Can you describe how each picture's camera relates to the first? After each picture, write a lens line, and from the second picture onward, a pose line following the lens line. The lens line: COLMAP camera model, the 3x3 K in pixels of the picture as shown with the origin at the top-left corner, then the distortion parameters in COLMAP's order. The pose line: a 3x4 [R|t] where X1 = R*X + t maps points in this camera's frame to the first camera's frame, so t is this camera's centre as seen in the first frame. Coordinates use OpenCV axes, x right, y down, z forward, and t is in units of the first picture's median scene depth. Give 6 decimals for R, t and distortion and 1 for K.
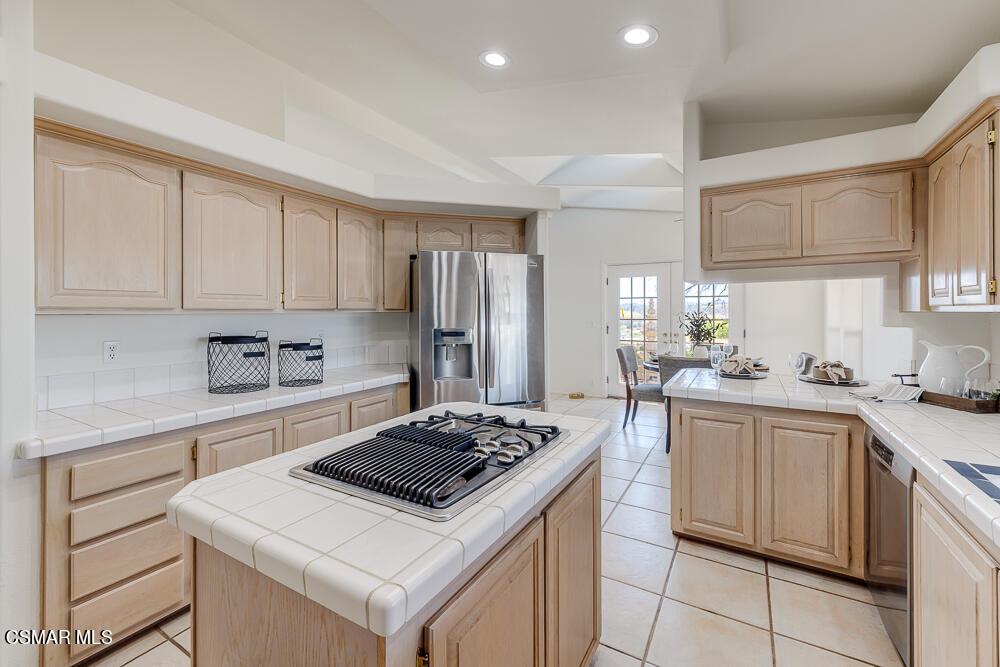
lens RADIAL K [[428.0, 0, 500.0], [0, 428.0, 315.3], [0, 0, 1]] dist [0.000089, -0.000060]
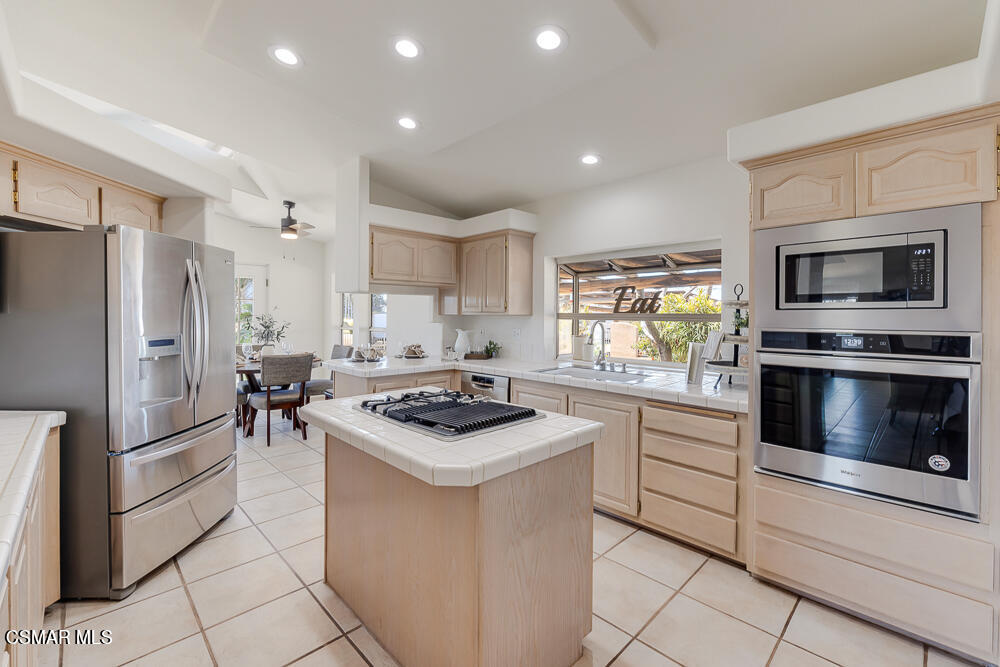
lens RADIAL K [[428.0, 0, 500.0], [0, 428.0, 315.3], [0, 0, 1]] dist [0.000089, -0.000060]
pose [[0.267645, -0.000621, 0.963517, -0.775317], [-0.002586, 0.999996, 0.001362, -0.008232], [-0.963514, -0.002856, 0.267642, 0.246336]]
